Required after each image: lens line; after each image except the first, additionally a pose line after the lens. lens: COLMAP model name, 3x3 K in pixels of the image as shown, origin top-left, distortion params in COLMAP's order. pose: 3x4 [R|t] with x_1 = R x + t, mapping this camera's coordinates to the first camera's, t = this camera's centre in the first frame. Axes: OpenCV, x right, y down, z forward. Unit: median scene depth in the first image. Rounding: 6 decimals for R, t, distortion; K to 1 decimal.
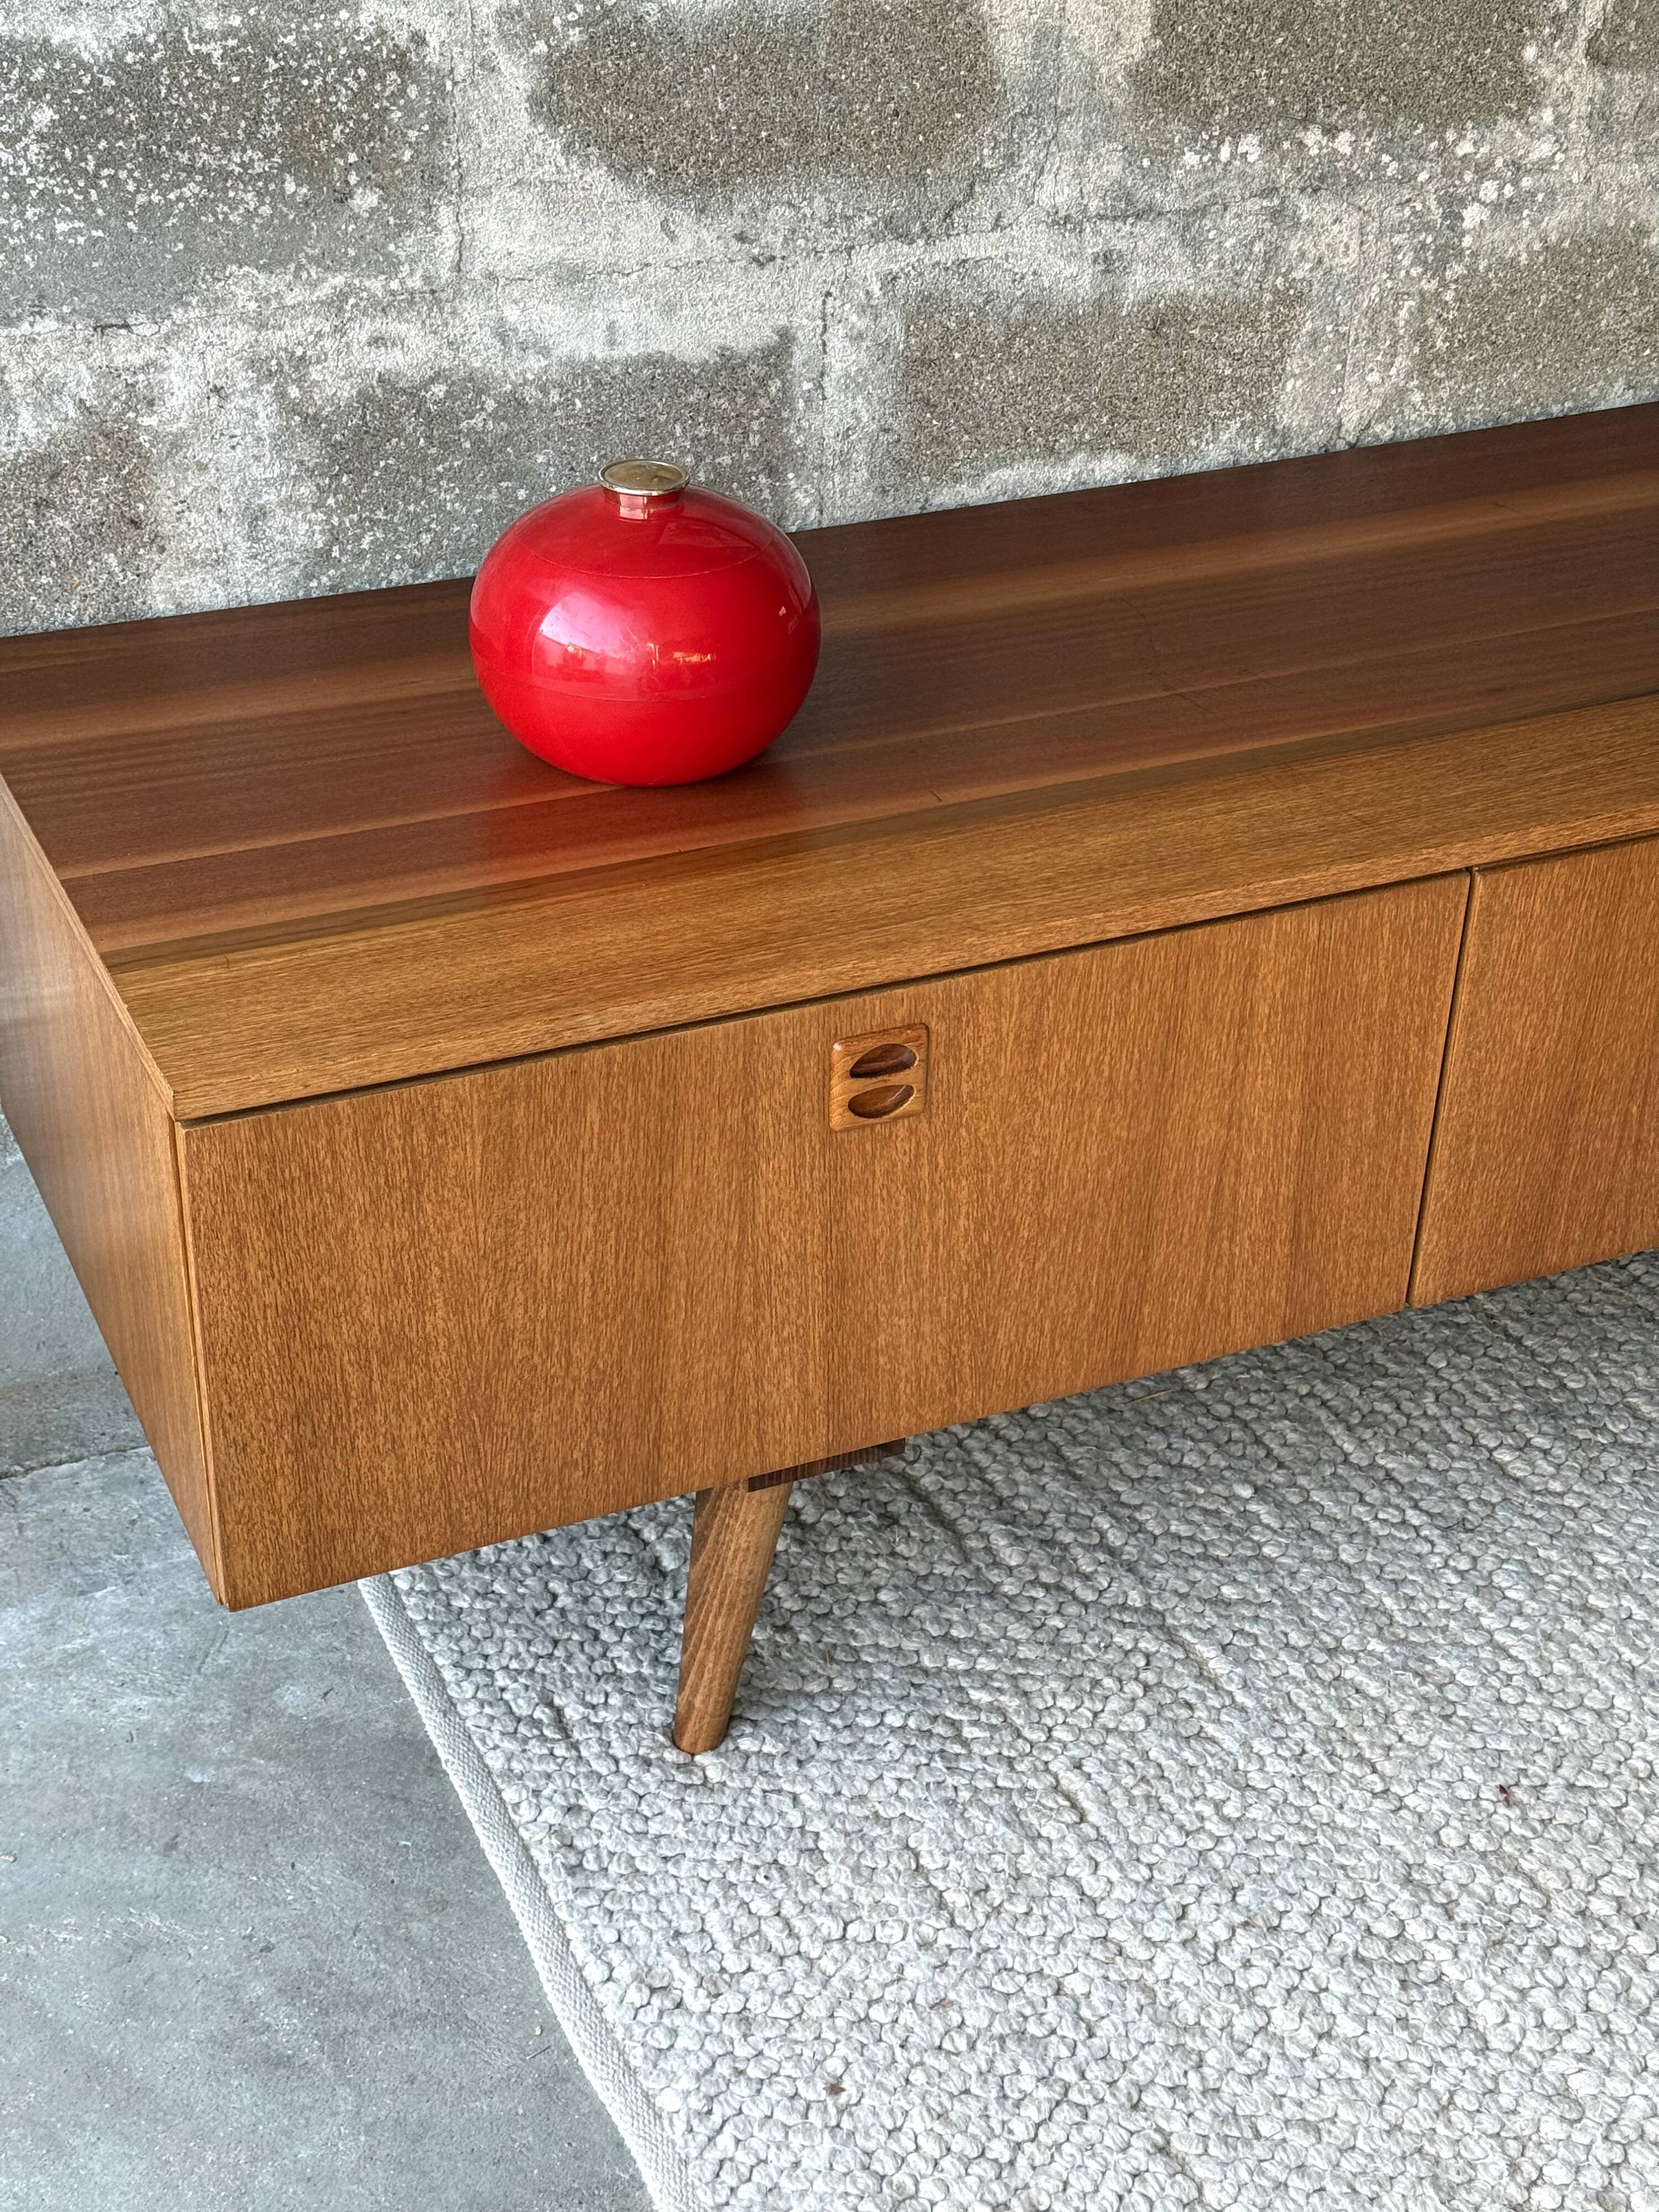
lens RADIAL K [[3104.0, 0, 825.7], [0, 3104.0, 1114.8], [0, 0, 1]] dist [0.235469, -0.623222]
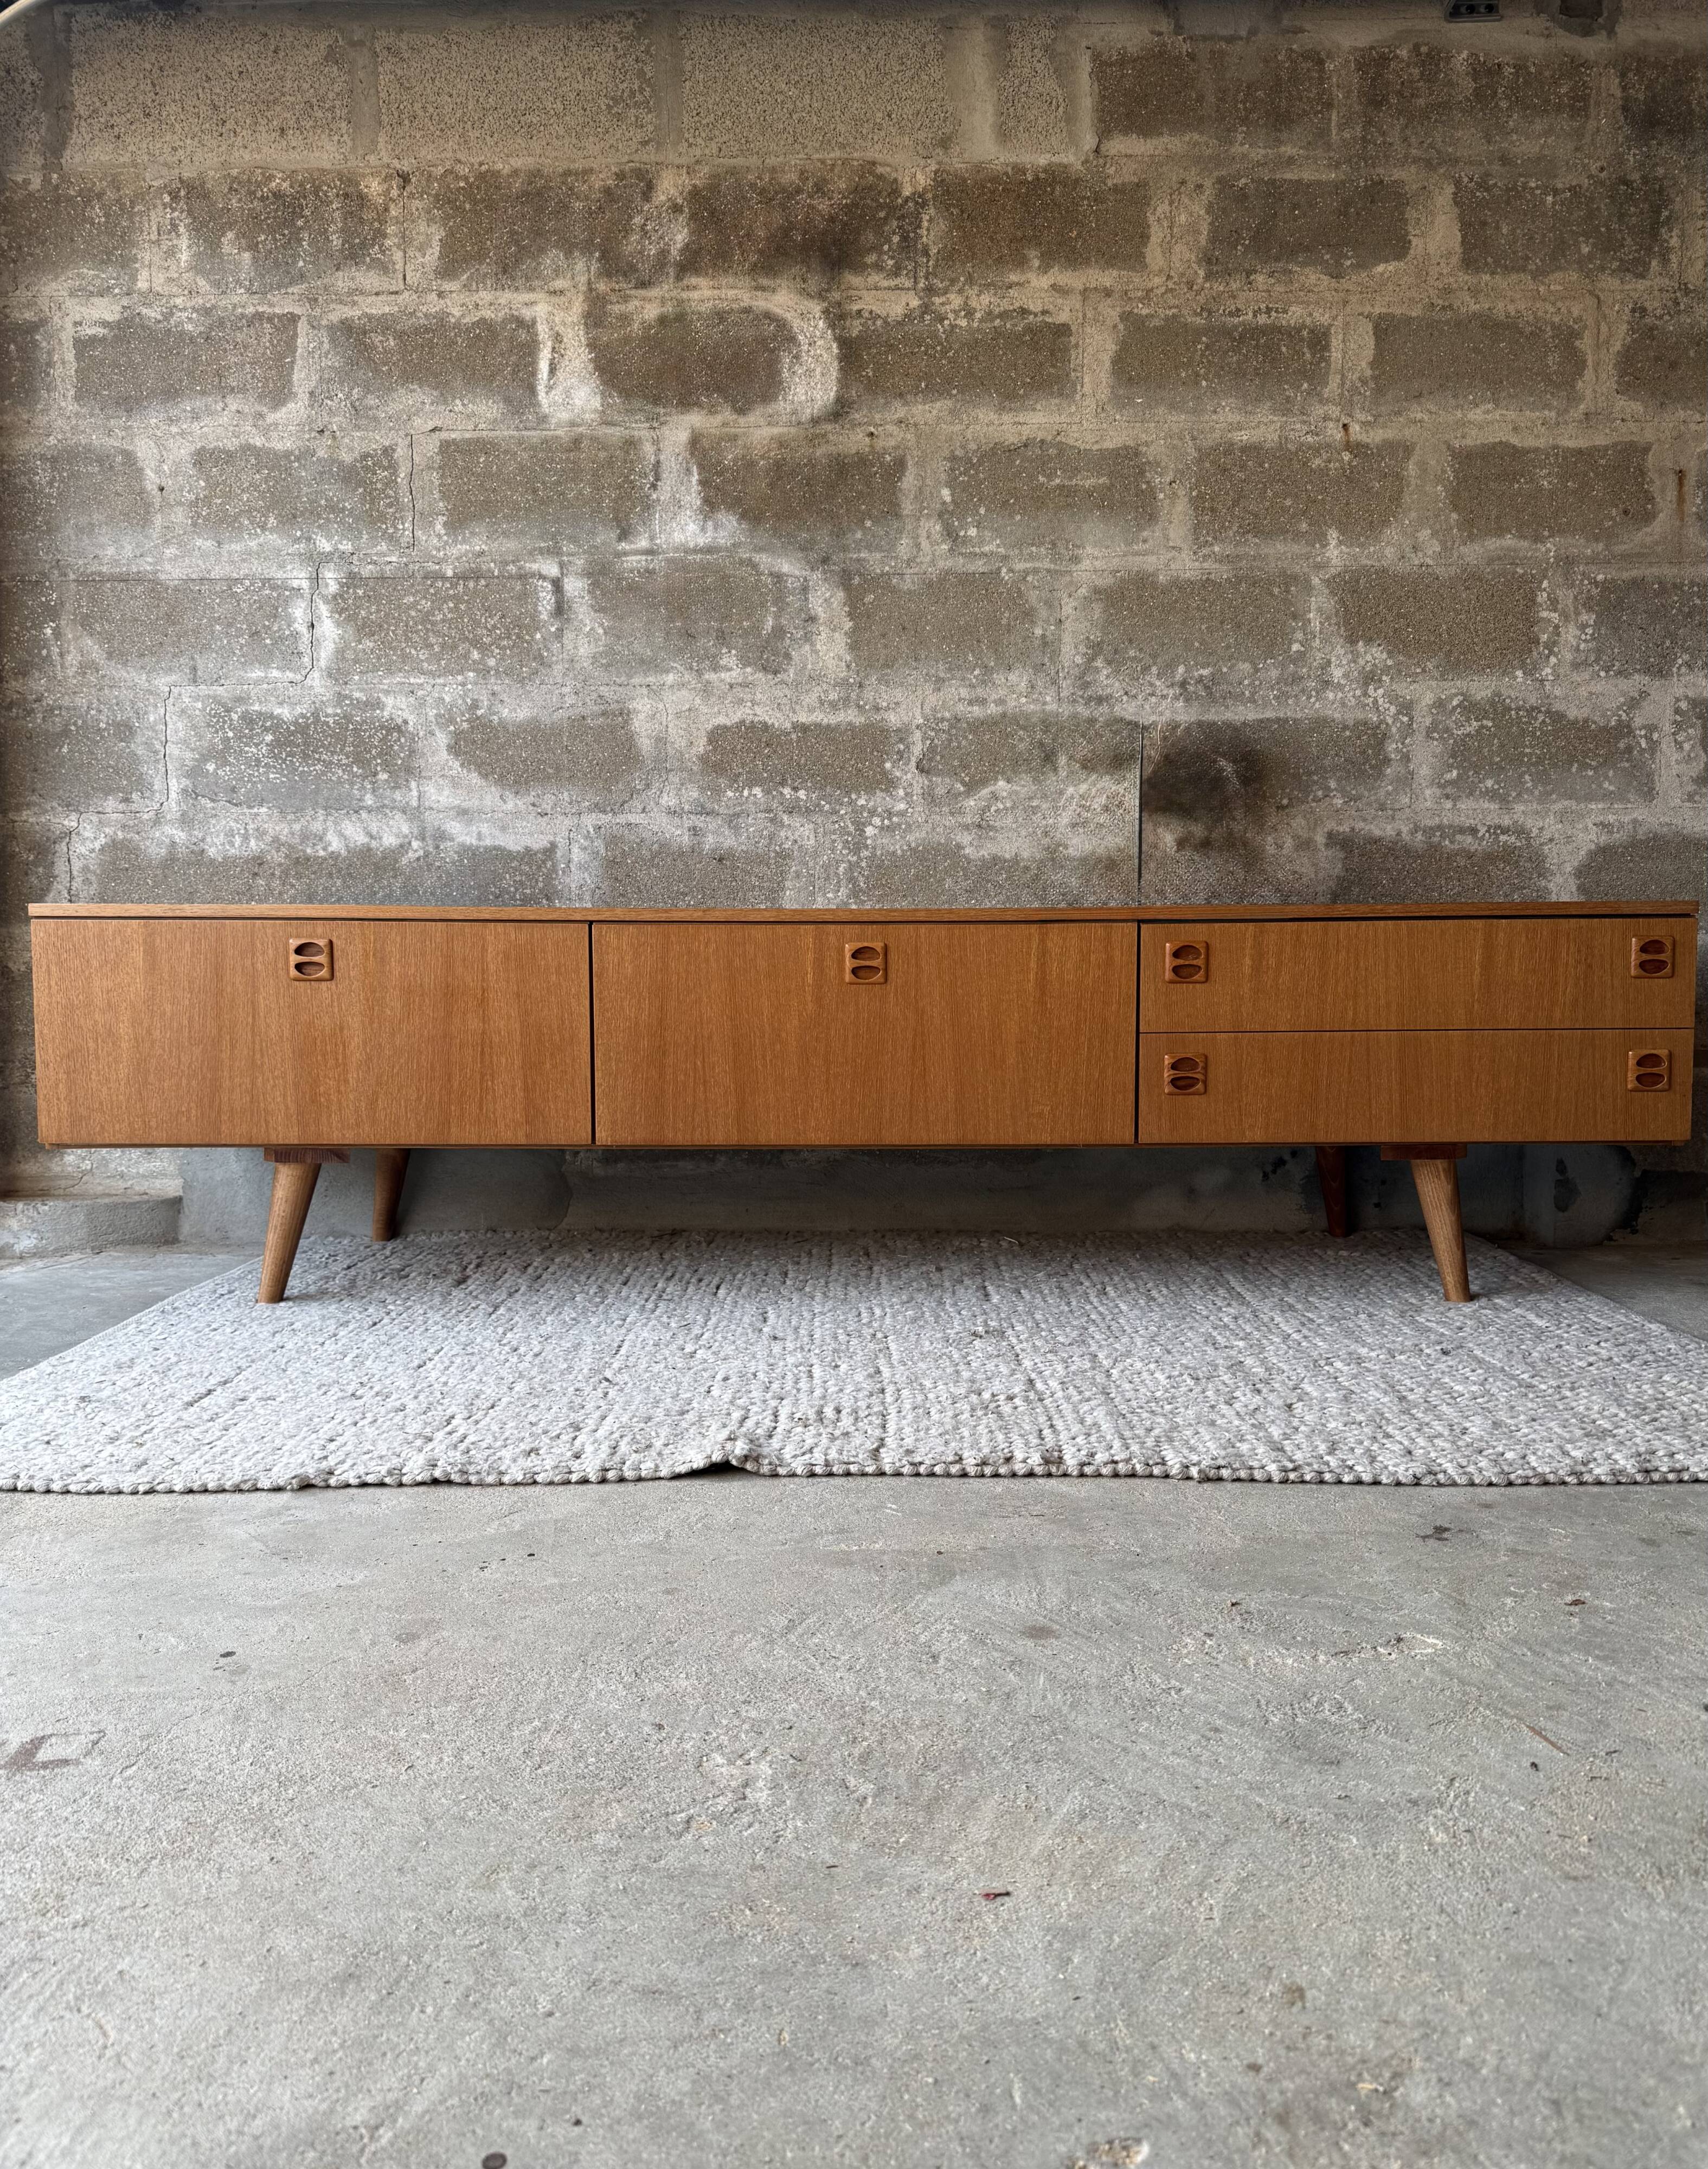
lens RADIAL K [[1619.9, 0, 867.9], [0, 1619.9, 1086.2], [0, 0, 1]] dist [0.144268, -0.238036]
pose [[0.912162, 0.008428, -0.409743, 0.751495], [-0.194210, 0.889293, -0.414054, 0.418580], [0.360892, 0.457261, 0.812816, 0.100115]]
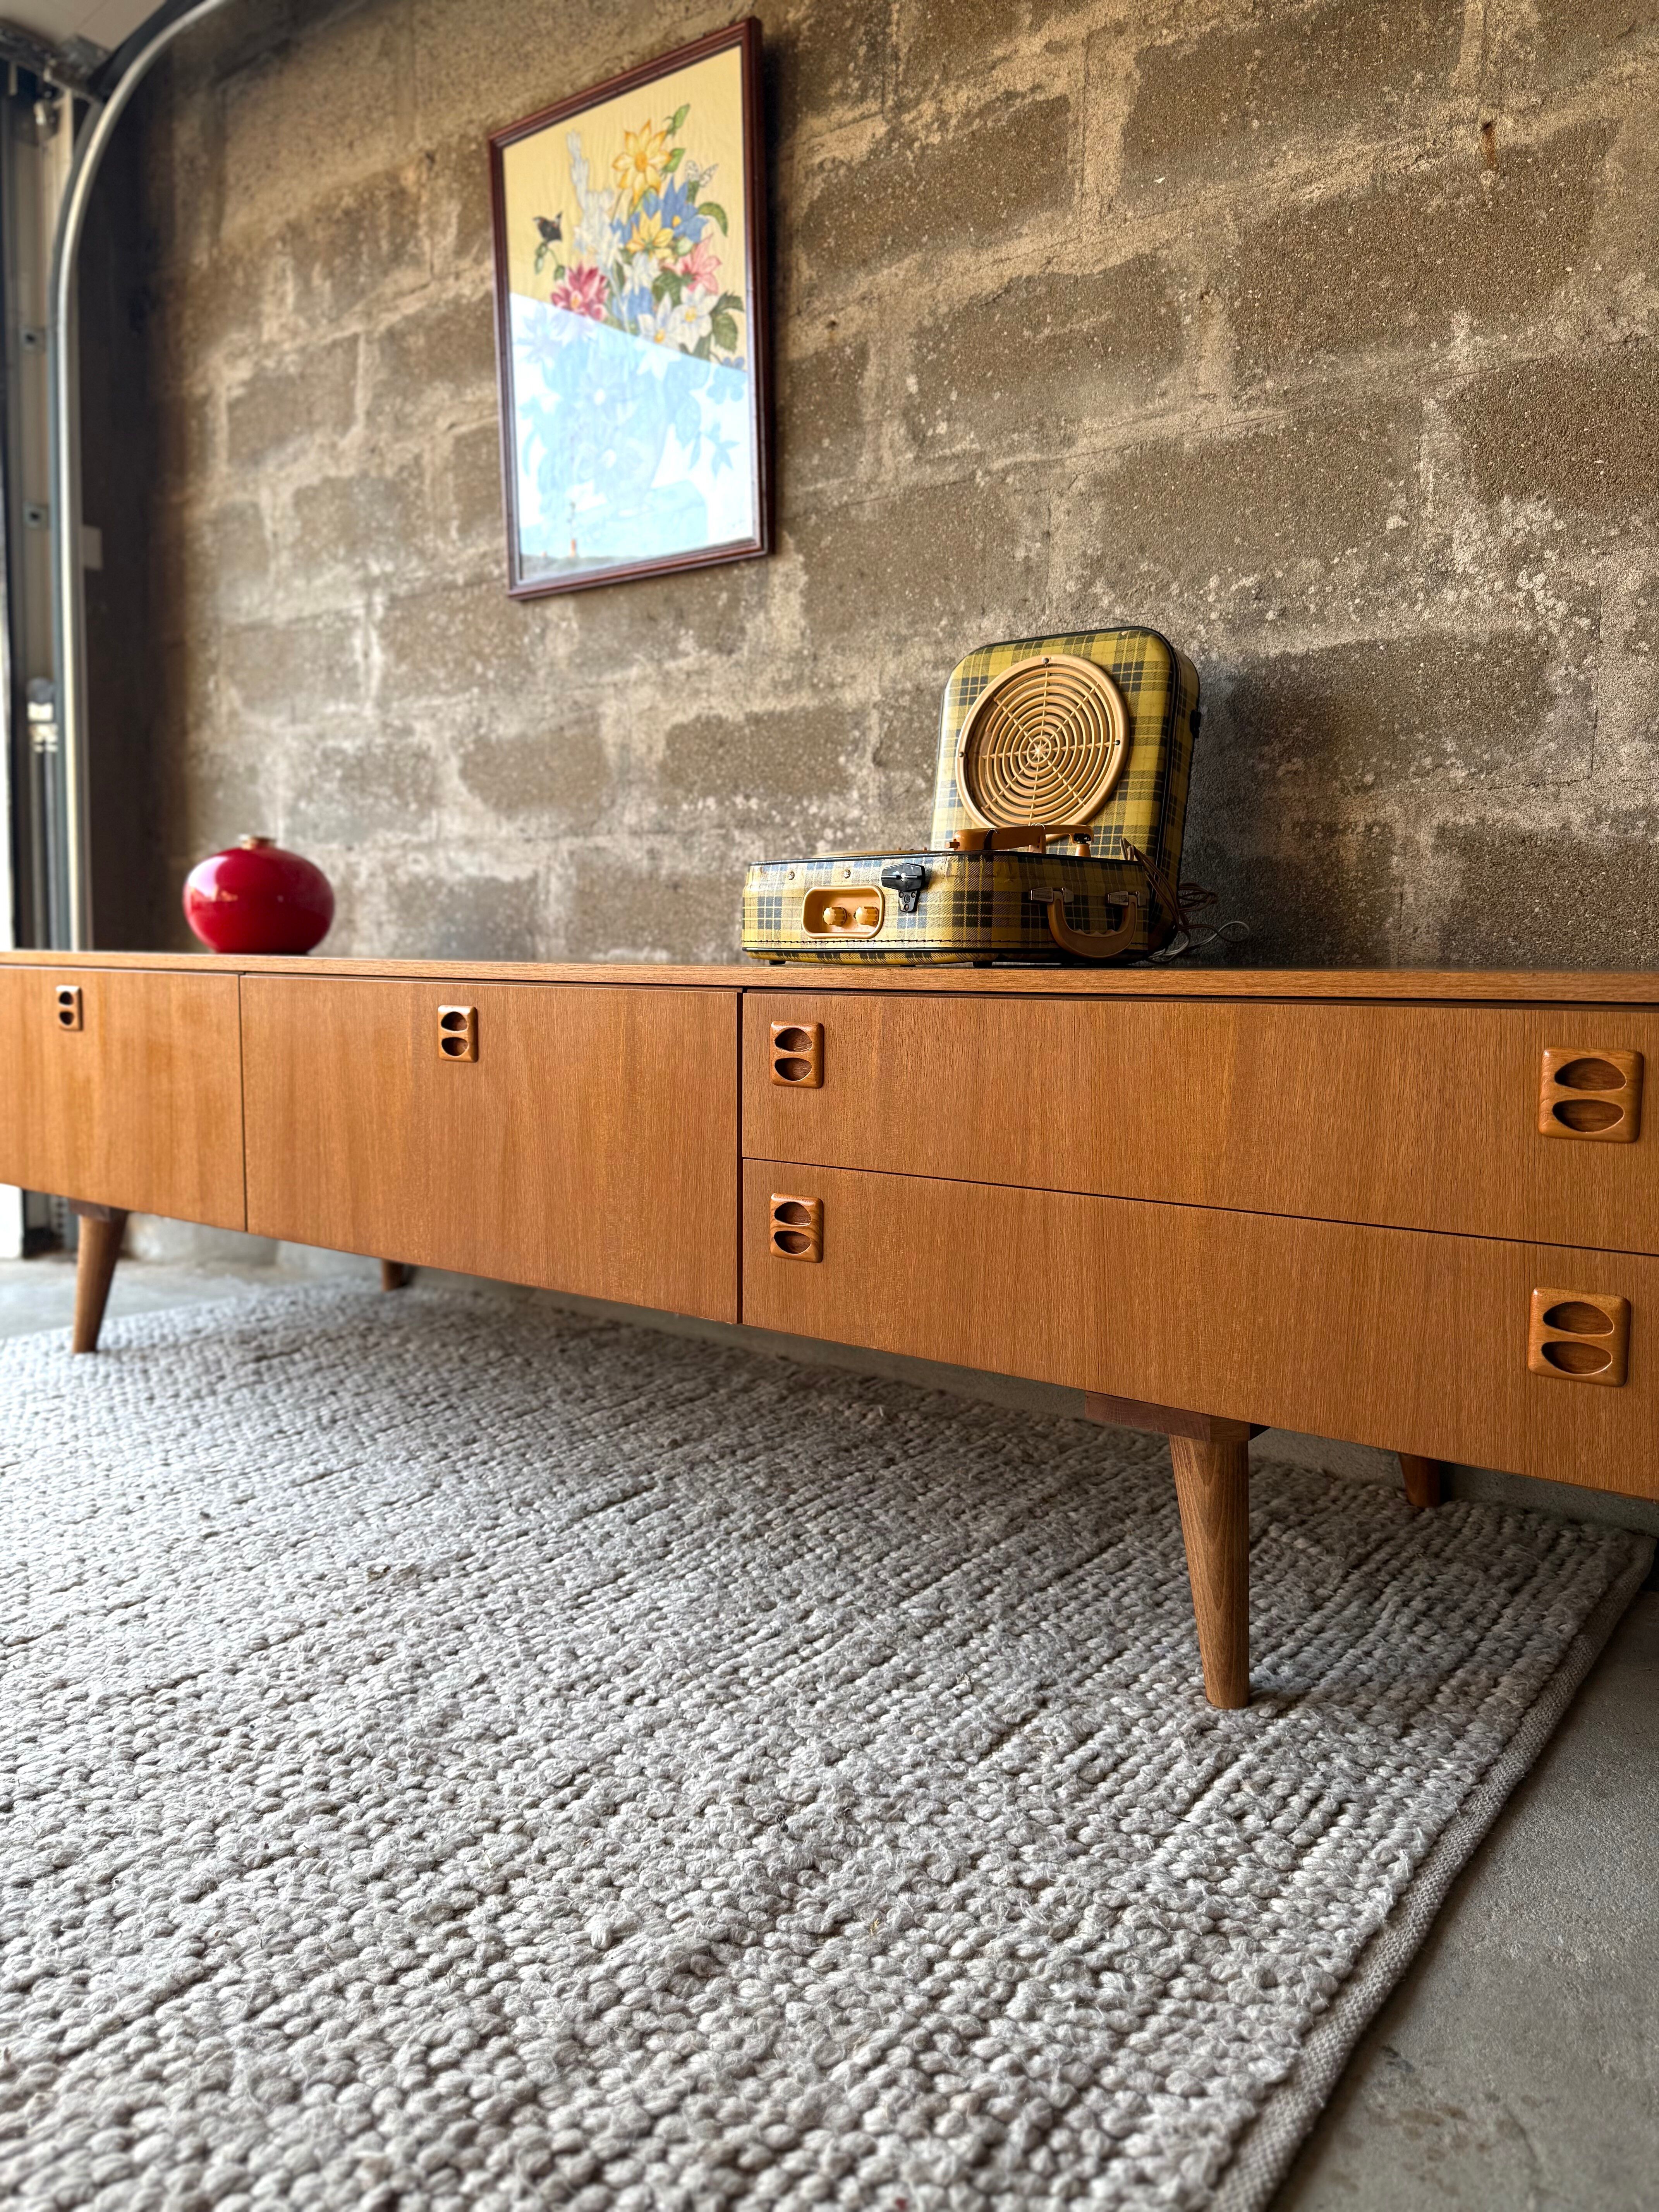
lens RADIAL K [[1567.4, 0, 820.7], [0, 1567.4, 1090.8], [0, 0, 1]] dist [0.123319, -0.178242]
pose [[0.485355, 0.060758, -0.872204, 1.069424], [-0.452890, 0.870788, -0.191360, 0.013101], [0.747878, 0.487890, 0.450158, 0.703315]]
